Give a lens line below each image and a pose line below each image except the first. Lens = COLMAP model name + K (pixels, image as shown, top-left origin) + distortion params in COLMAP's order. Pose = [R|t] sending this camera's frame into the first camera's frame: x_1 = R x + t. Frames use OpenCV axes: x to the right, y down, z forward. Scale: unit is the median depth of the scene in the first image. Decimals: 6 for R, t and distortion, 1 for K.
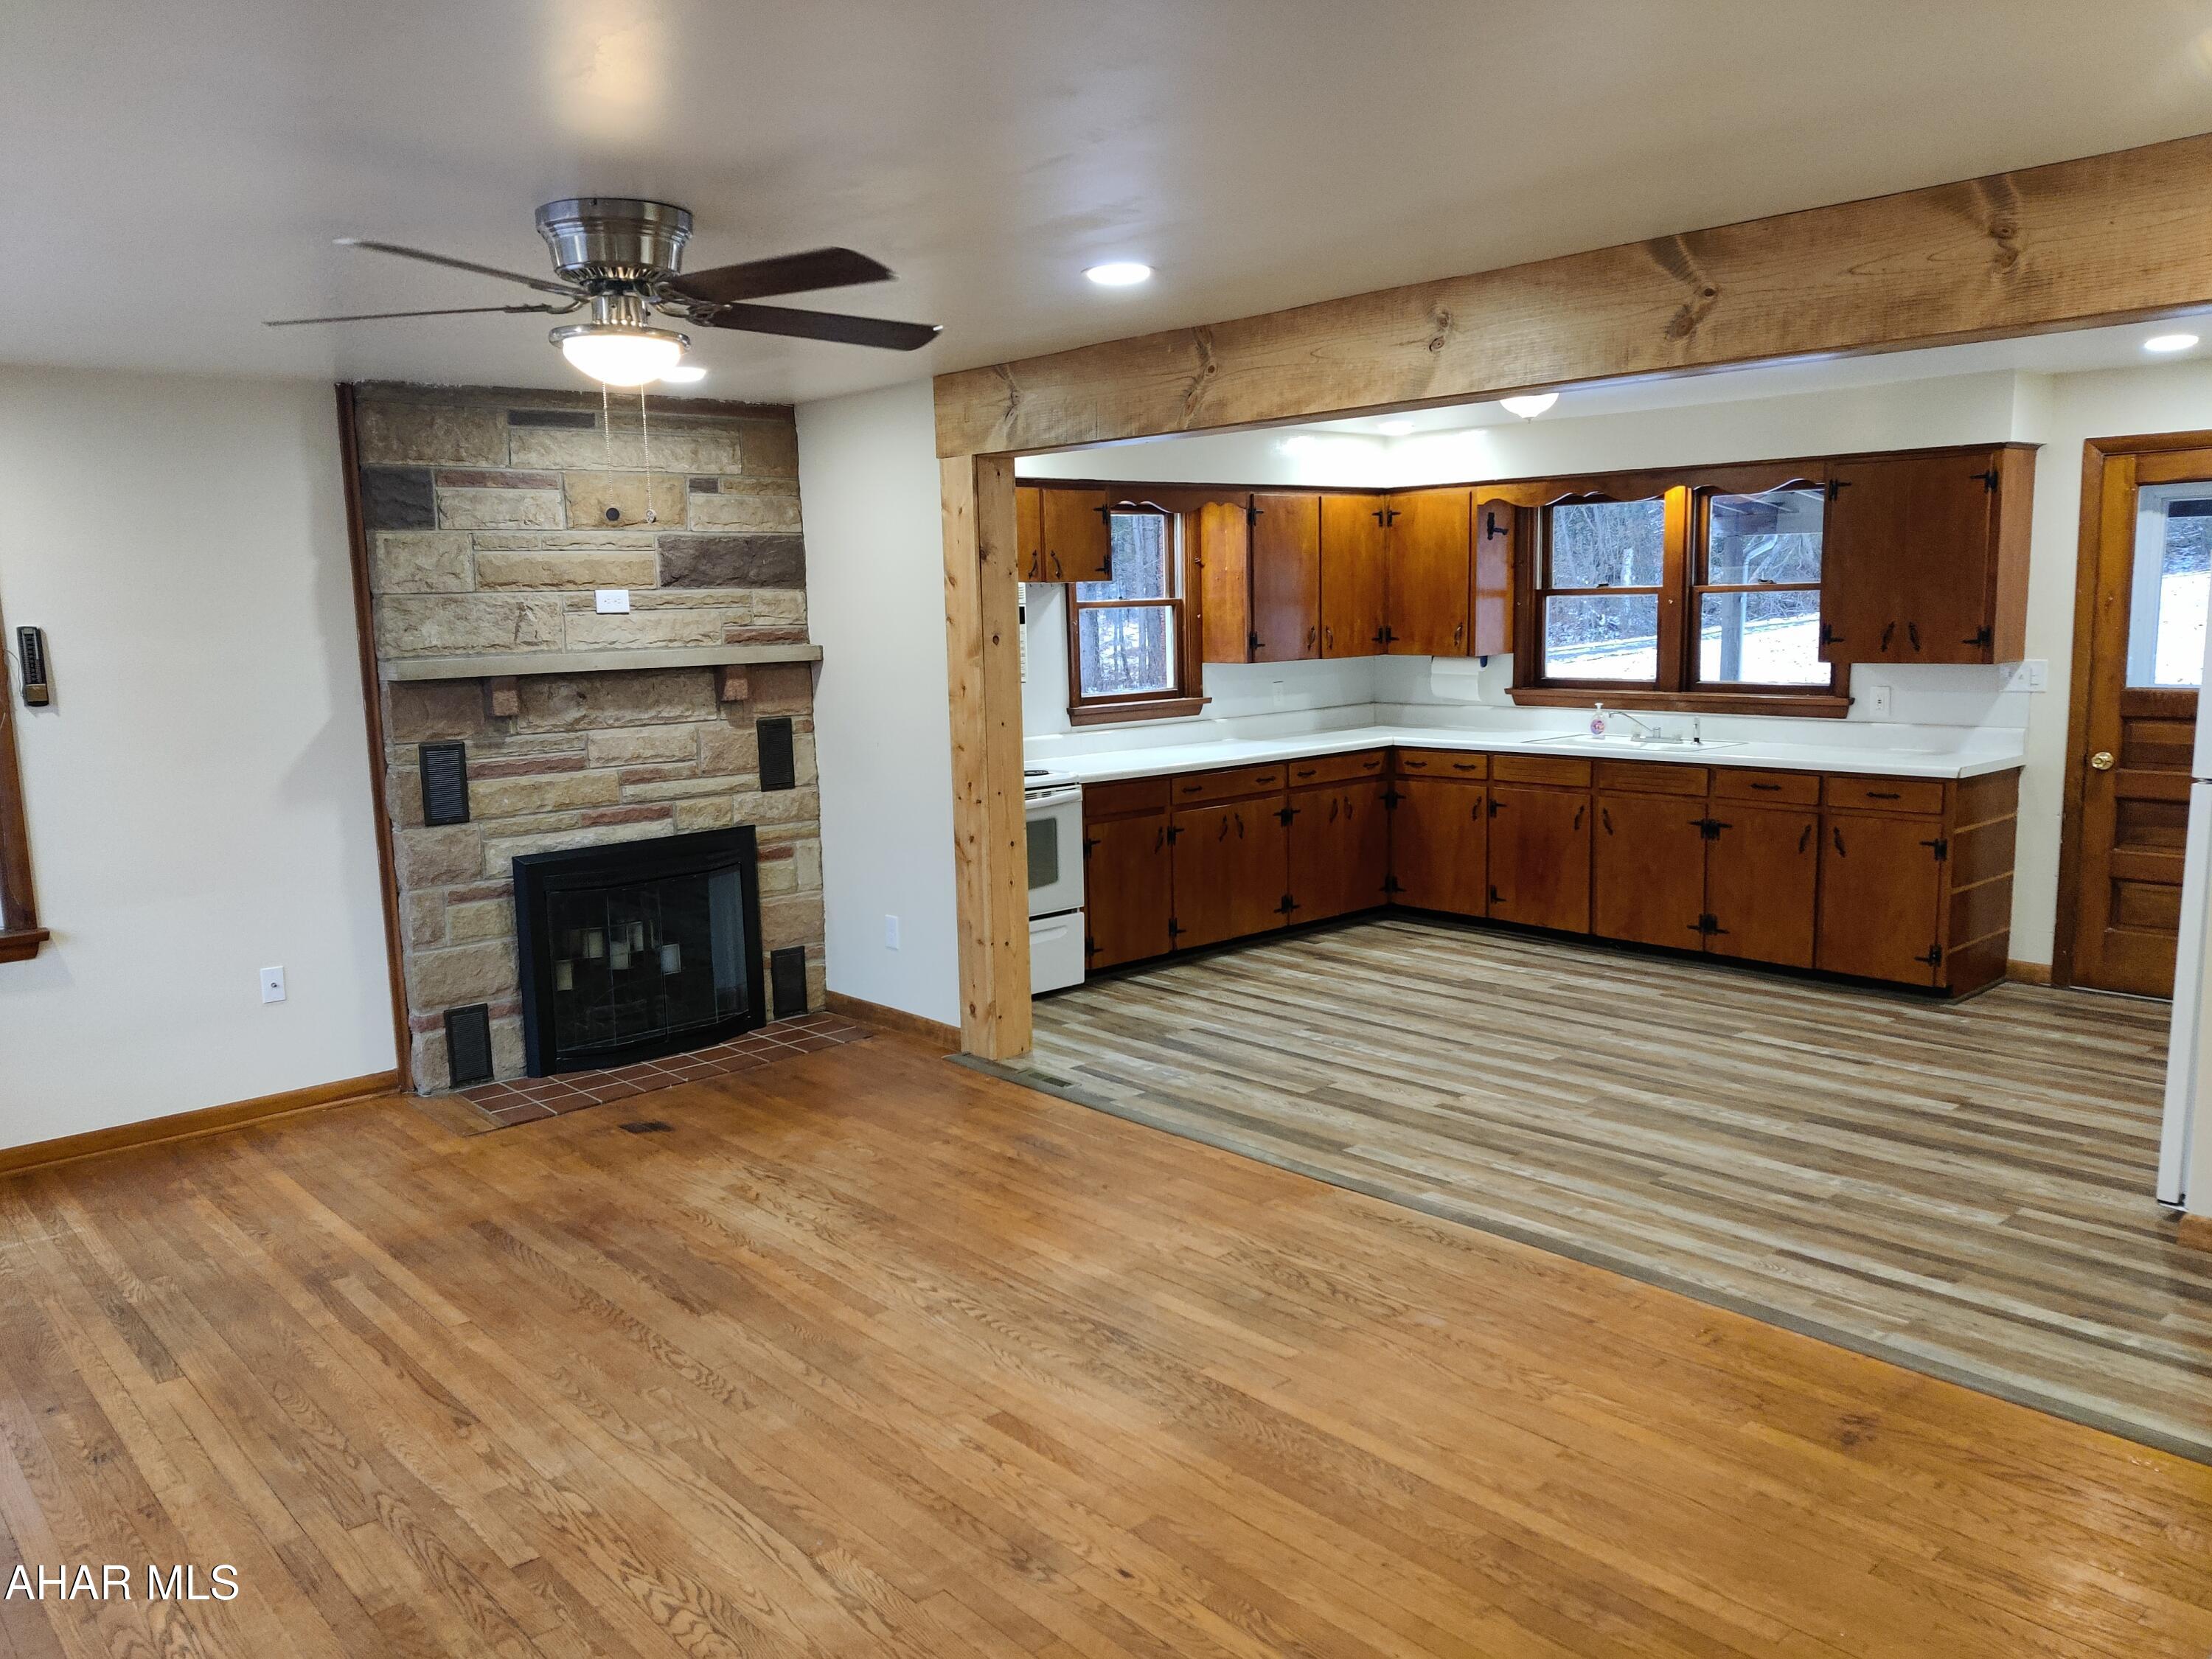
lens RADIAL K [[1658.7, 0, 1077.8], [0, 1658.7, 848.0], [0, 0, 1]] dist [0.049324, -0.086403]
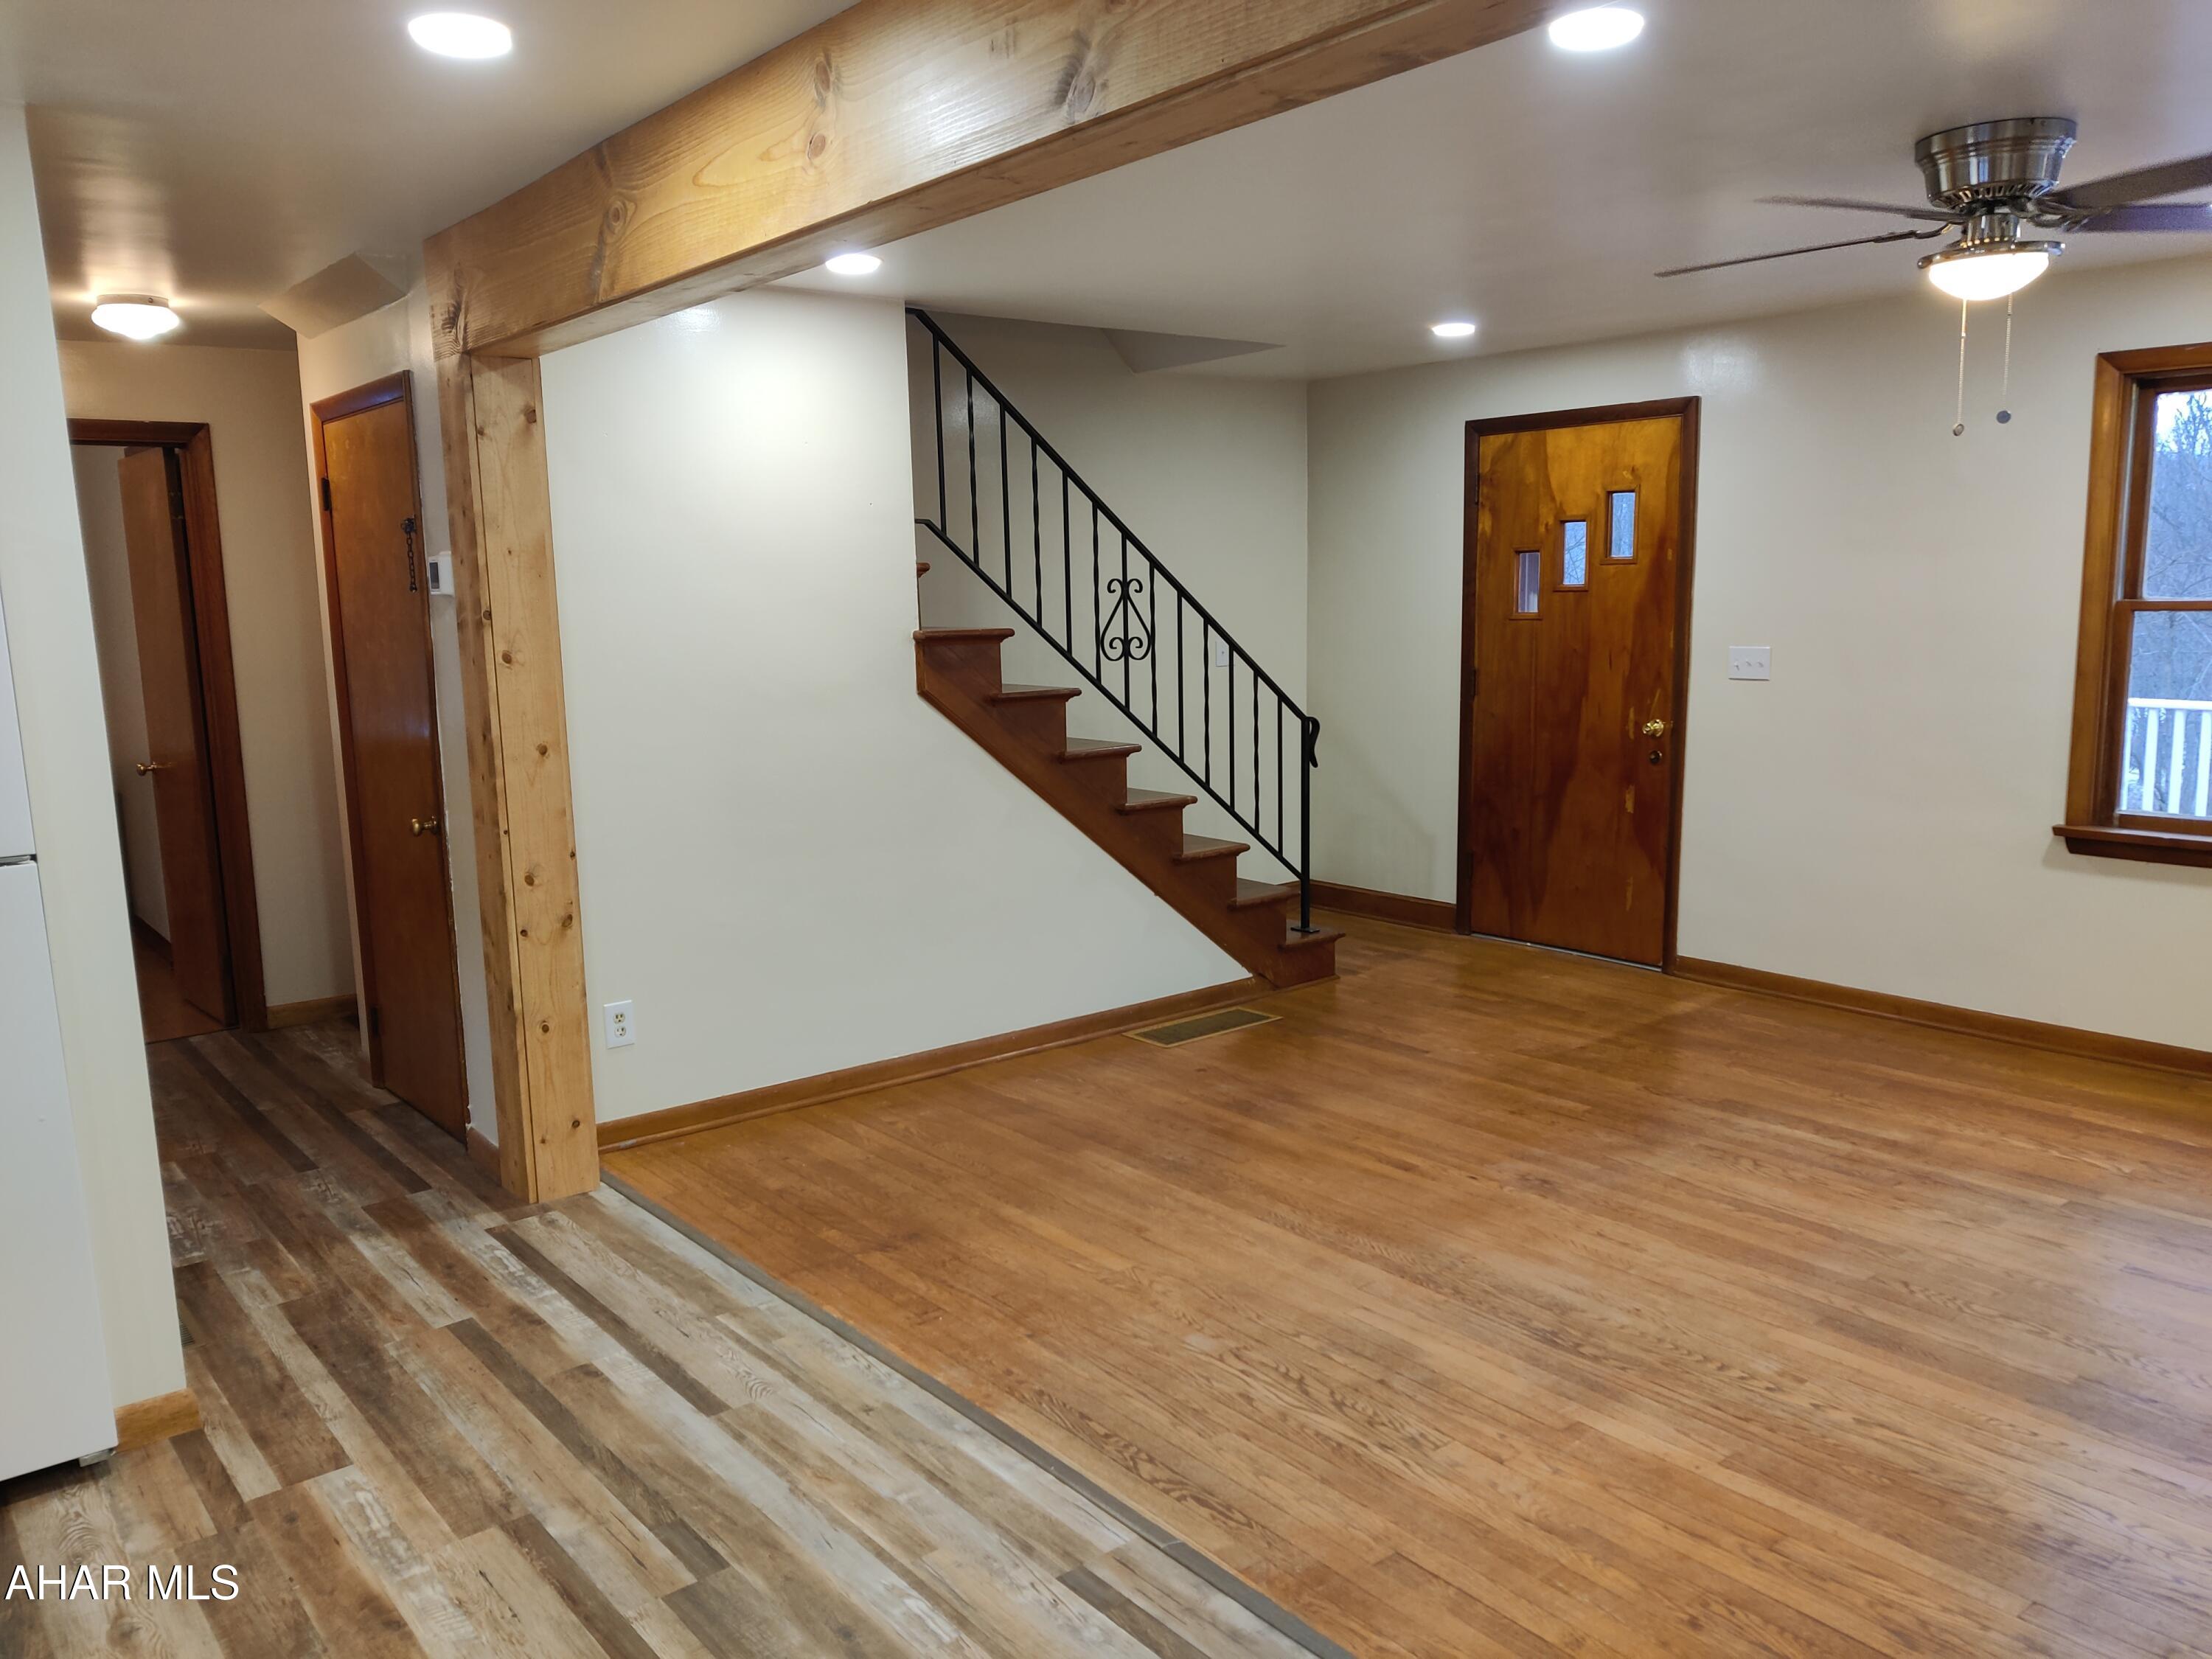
lens RADIAL K [[1658.7, 0, 1118.5], [0, 1658.7, 835.8], [0, 0, 1]] dist [0.049324, -0.086403]
pose [[-0.998213, 0.043715, 0.040734, 0.130168], [0.053871, 0.953346, 0.297034, -0.157294], [-0.025849, 0.298698, -0.953998, 1.119722]]
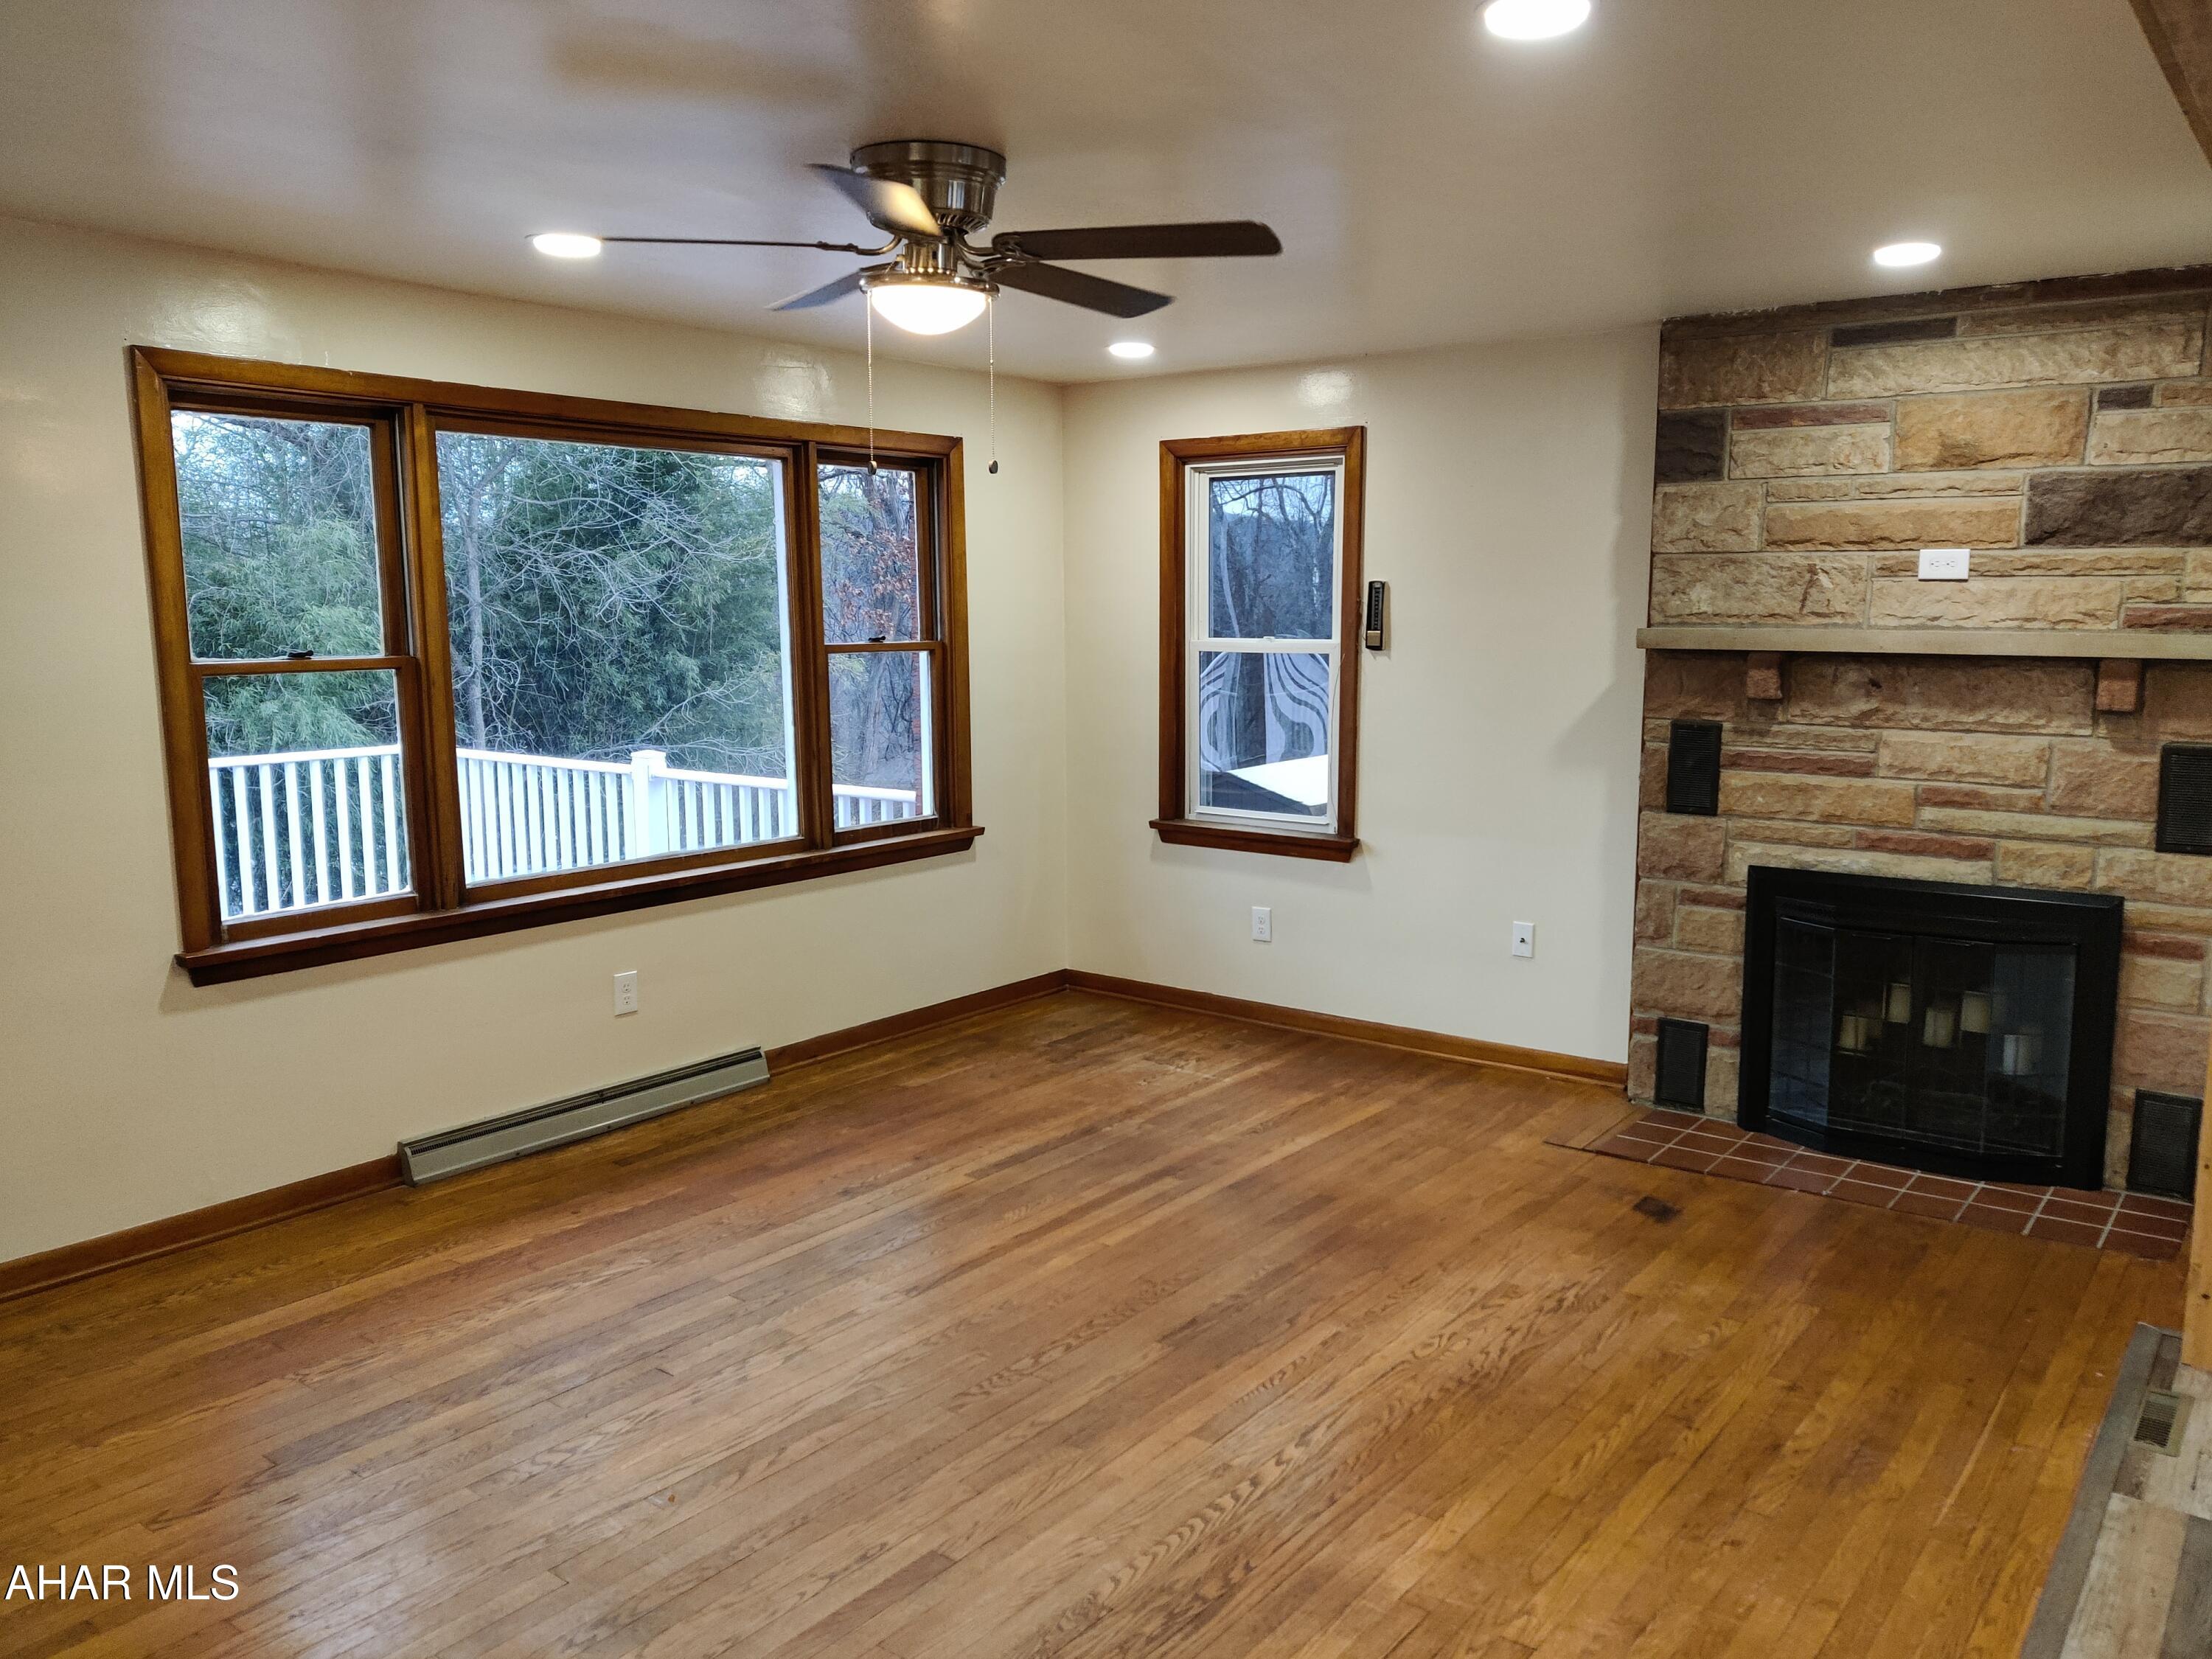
lens RADIAL K [[1679.9, 0, 1137.4], [0, 1679.9, 826.4], [0, 0, 1]] dist [0.012960, -0.021762]
pose [[0.211151, 0.161259, -0.964060, 0.402656], [-0.151675, 0.979756, 0.130664, -0.075854], [0.965614, 0.118634, 0.231335, 0.484241]]
